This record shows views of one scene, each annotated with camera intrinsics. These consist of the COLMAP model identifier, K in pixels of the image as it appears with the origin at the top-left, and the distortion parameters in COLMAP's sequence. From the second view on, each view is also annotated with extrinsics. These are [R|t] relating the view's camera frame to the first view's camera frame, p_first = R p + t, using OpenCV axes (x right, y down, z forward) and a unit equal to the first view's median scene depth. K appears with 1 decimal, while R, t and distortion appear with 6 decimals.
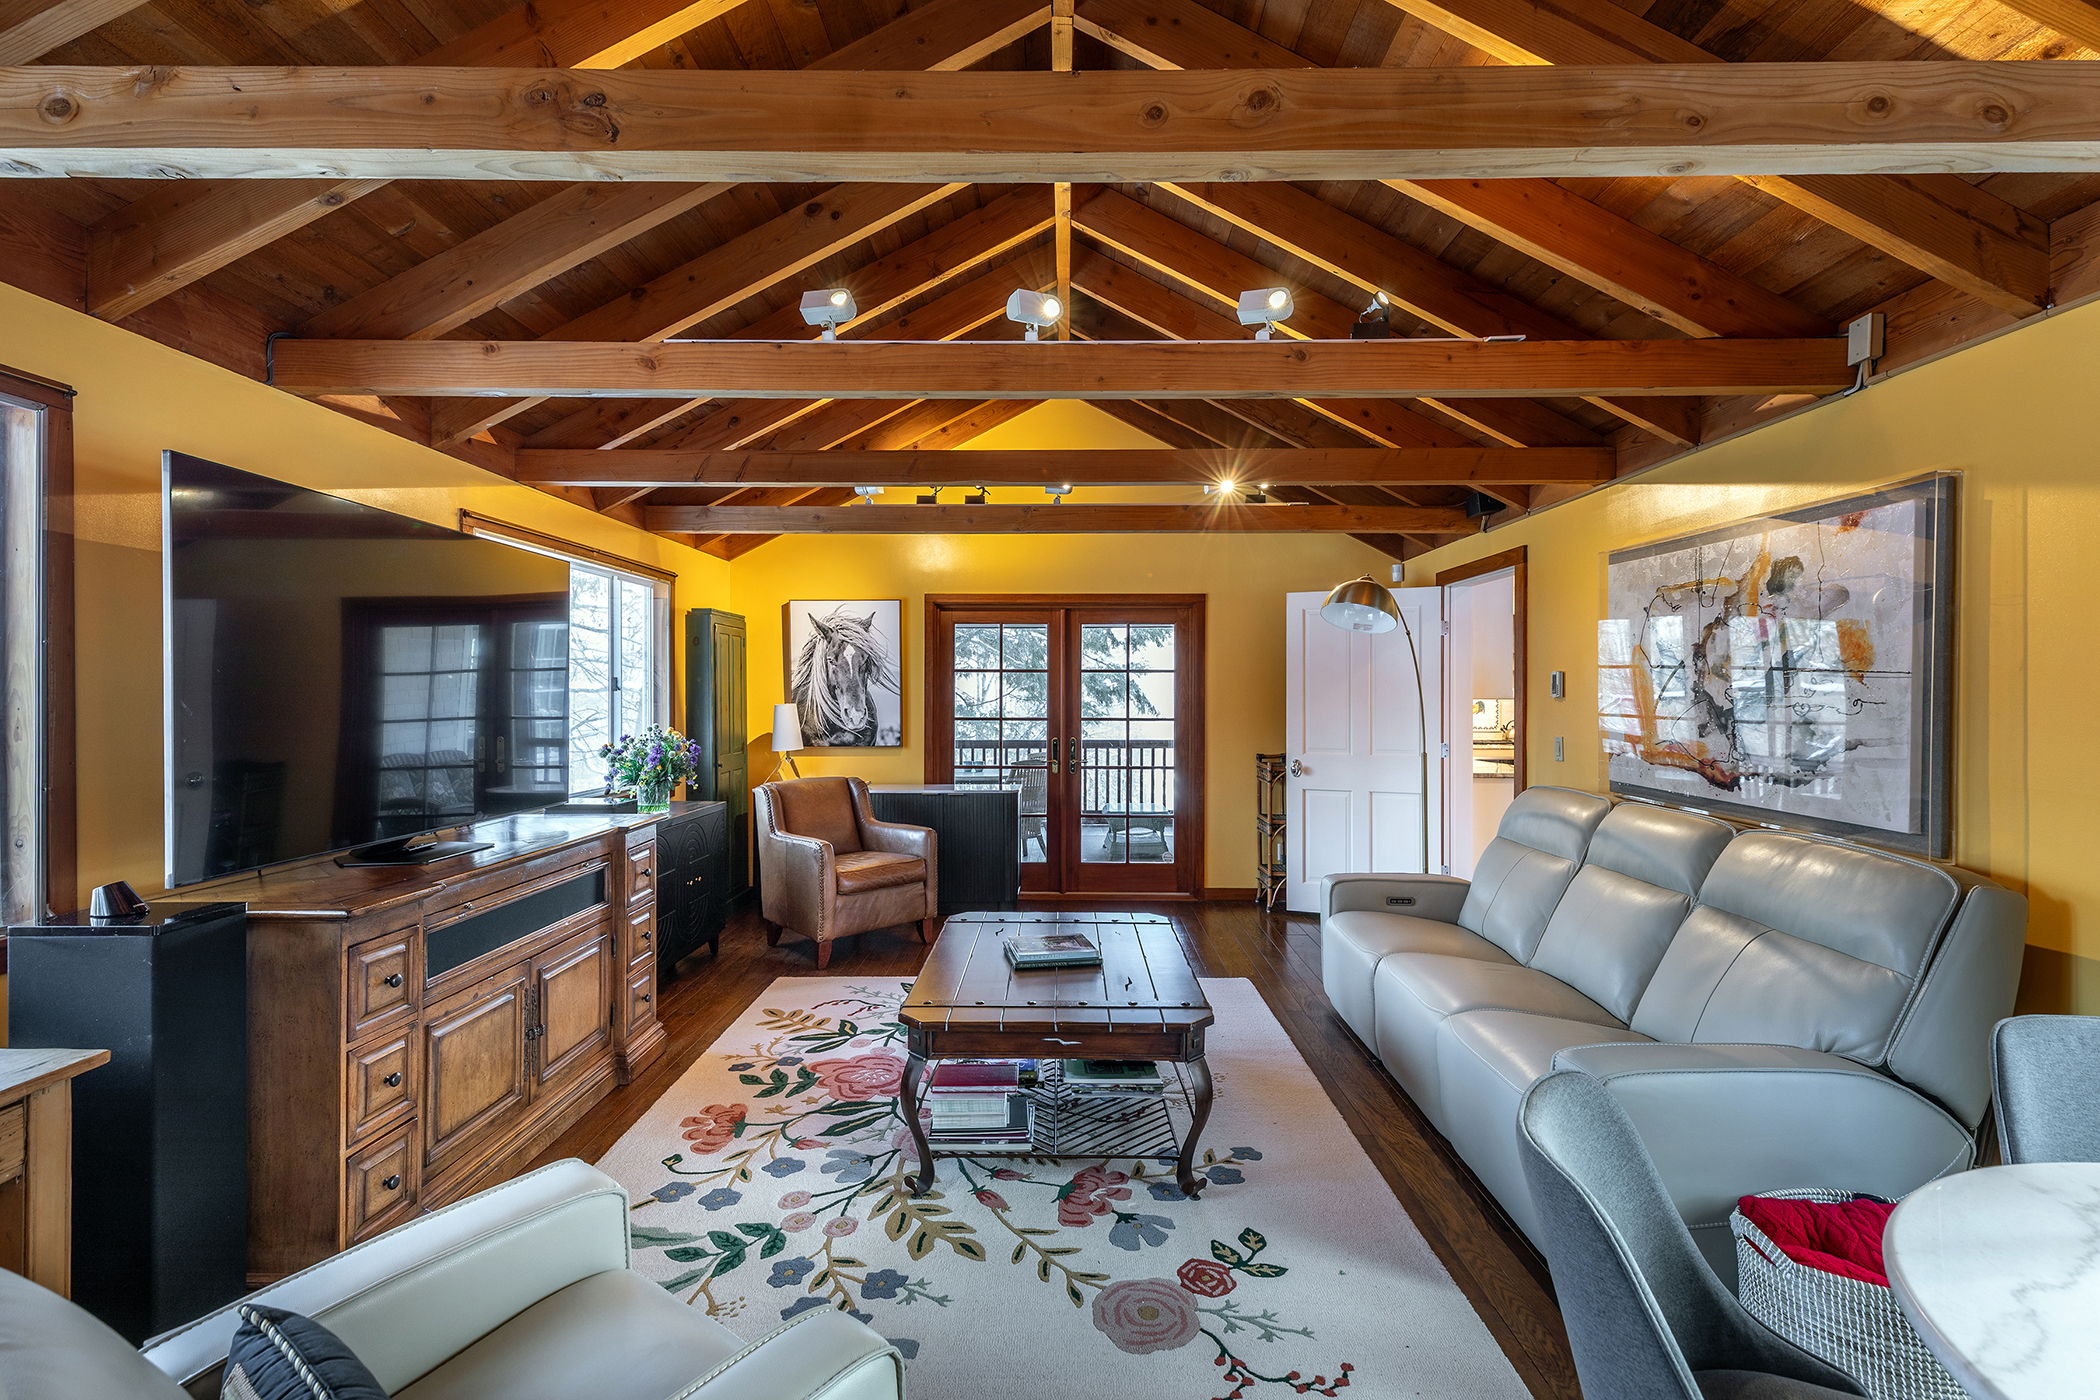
lens RADIAL K [[967.7, 0, 1048.7], [0, 967.7, 693.5], [0, 0, 1]] dist [0.008019, 0.000596]
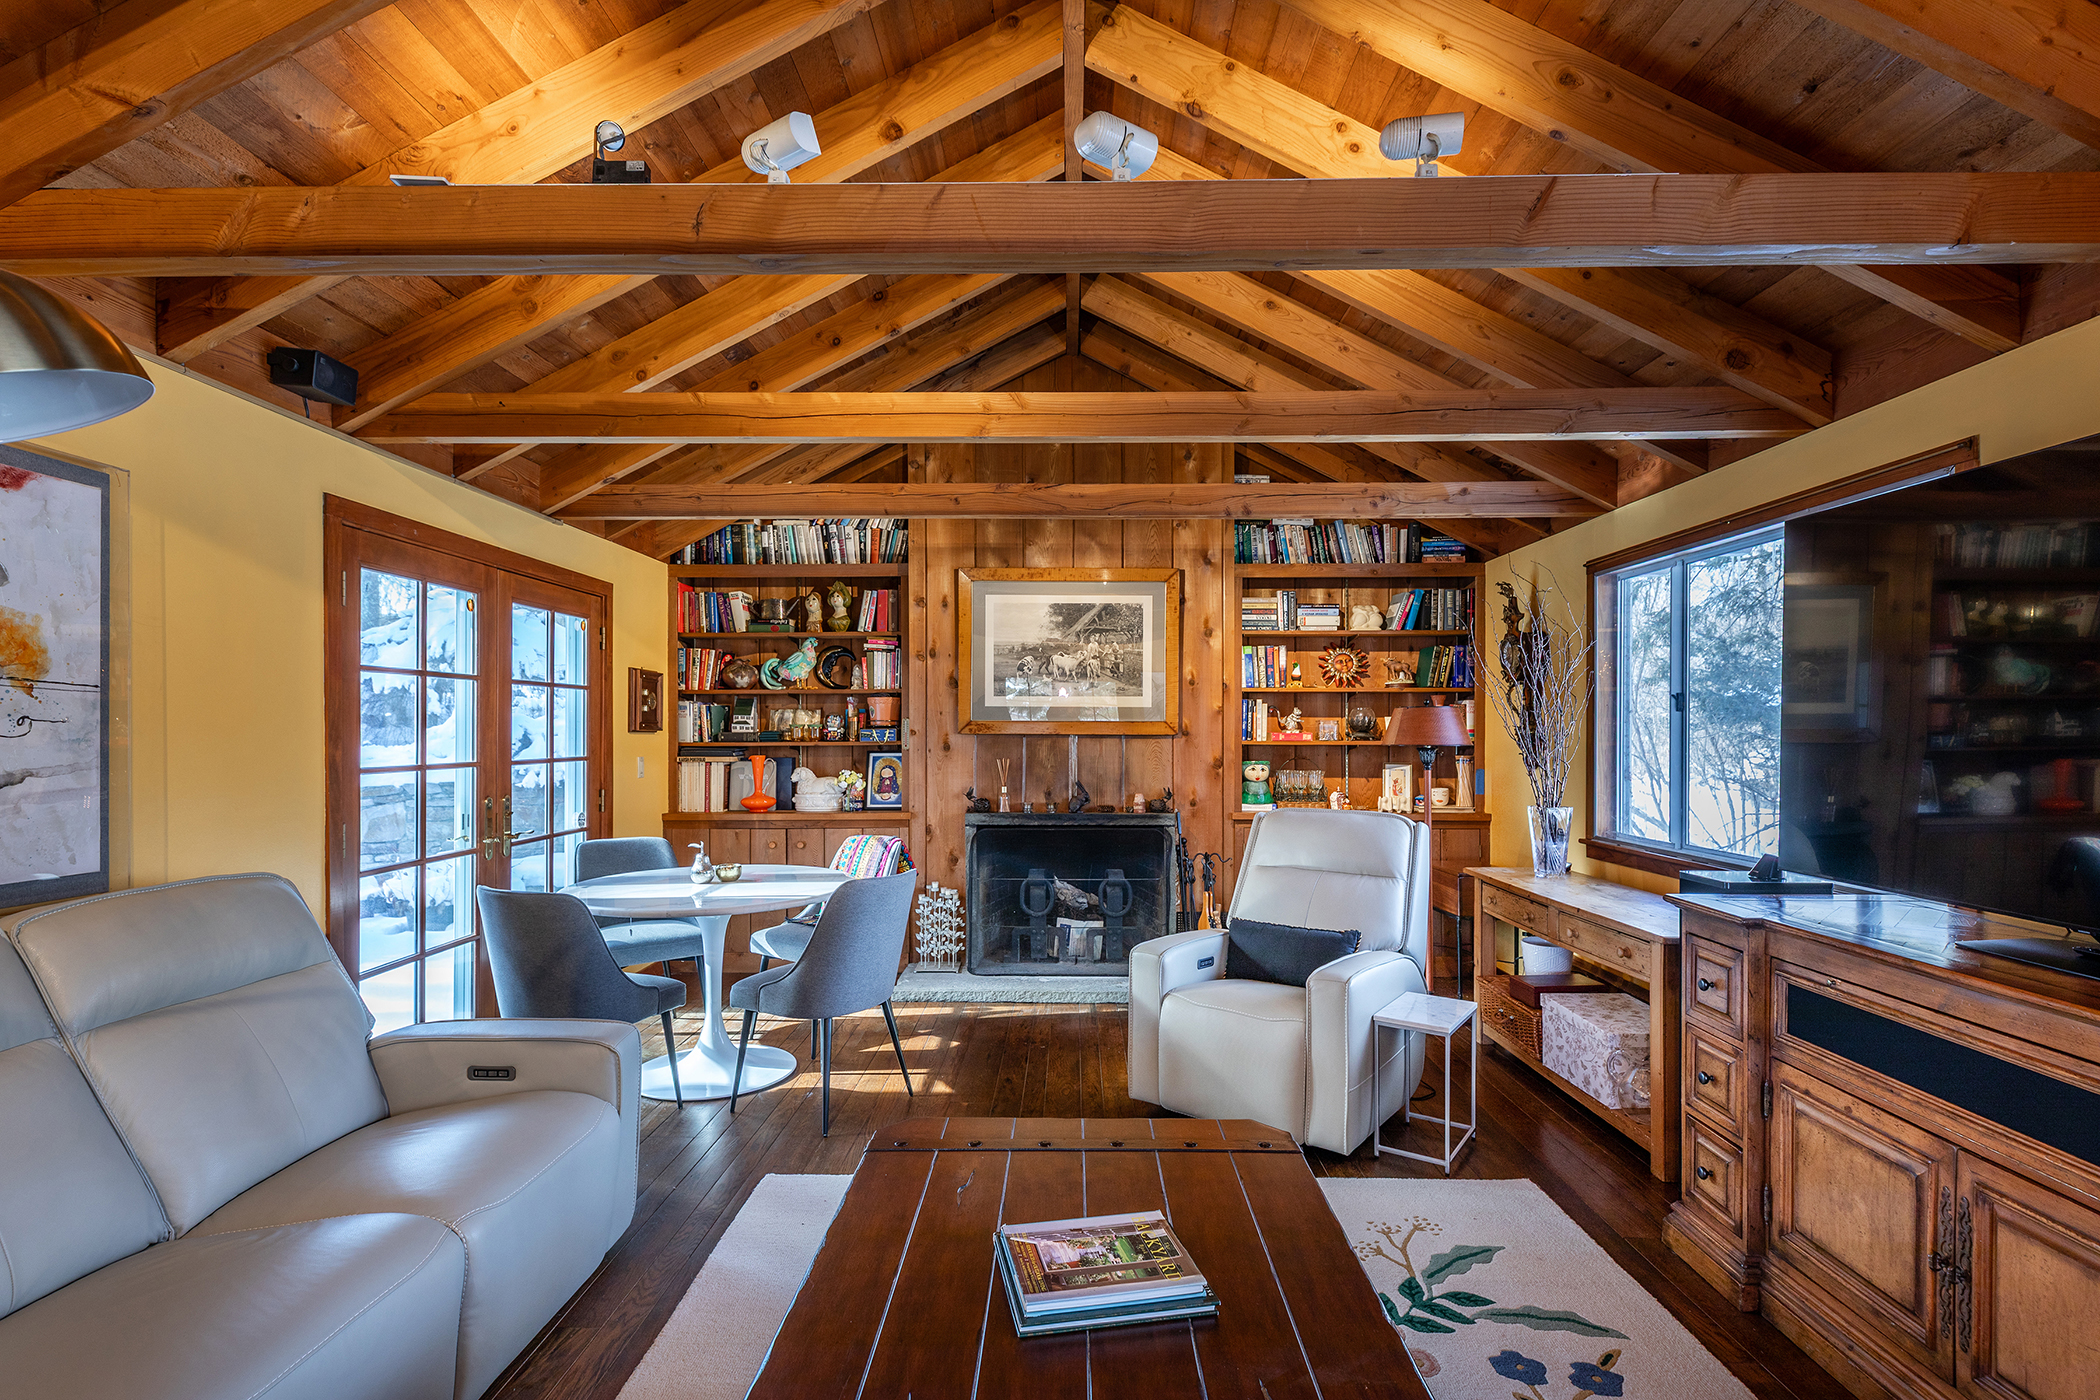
lens RADIAL K [[1042.4, 0, 1075.8], [0, 1042.4, 746.1], [0, 0, 1]] dist [0.008936, -0.007073]
pose [[-0.999837, -0.000951, -0.018030, 0.024243], [-0.001258, 0.999855, 0.016985, 0.011791], [0.018012, 0.017005, -0.999693, 1.522623]]
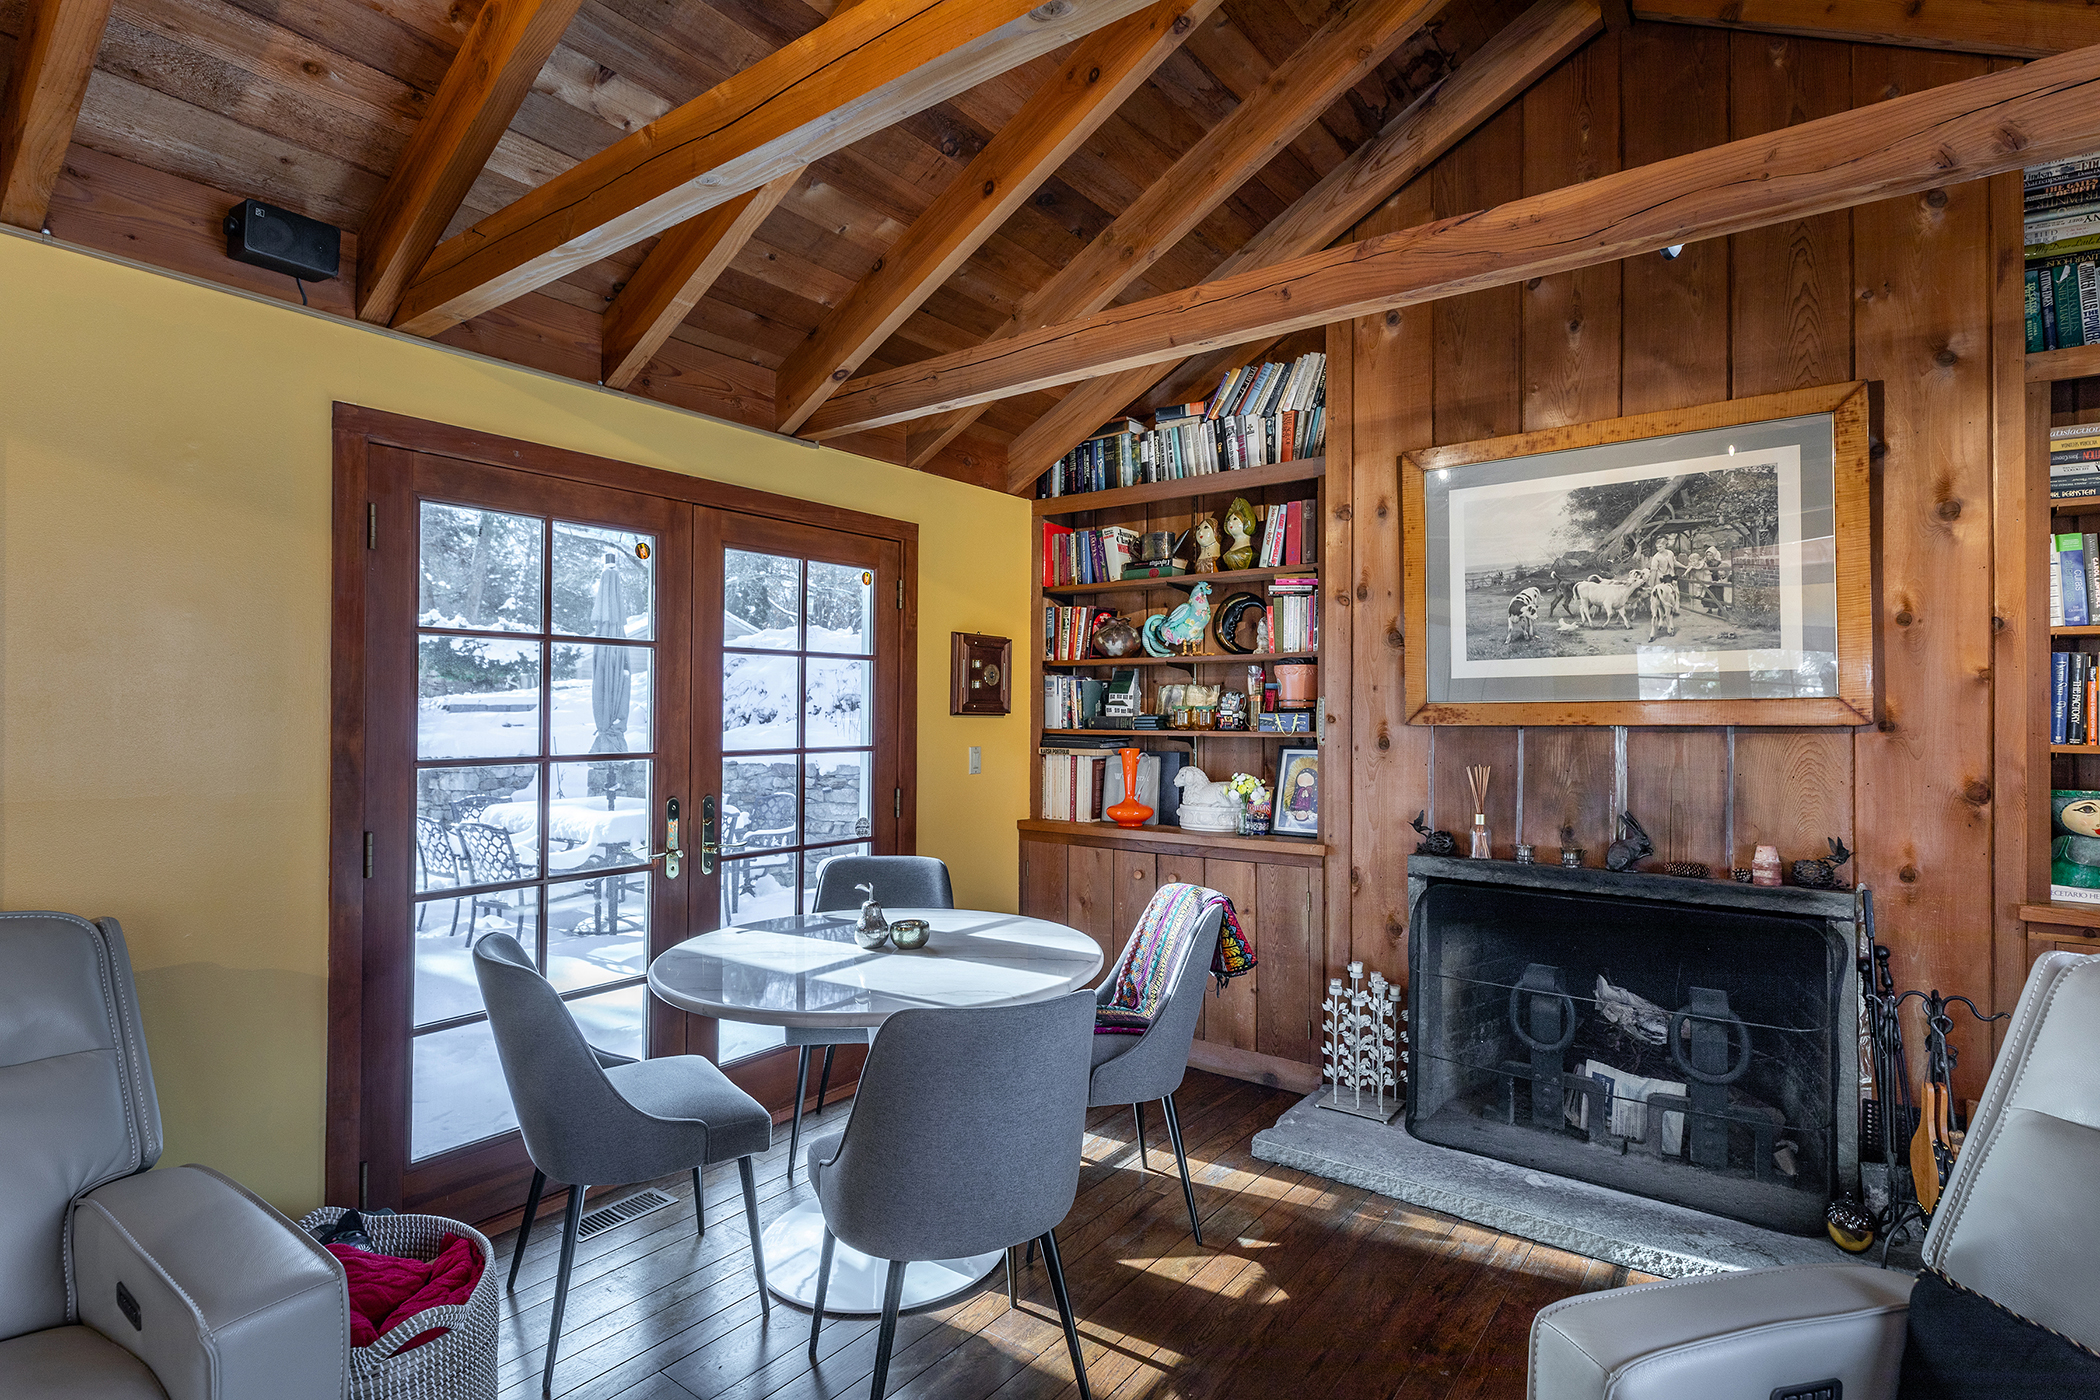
lens RADIAL K [[1042.4, 0, 1049.2], [0, 1042.4, 705.5], [0, 0, 1]] dist [0.008936, -0.007073]
pose [[-0.803624, -0.003315, 0.595128, -0.146285], [-0.007303, 0.999964, -0.004292, 0.011637], [-0.595093, -0.007795, -0.803619, 0.862505]]
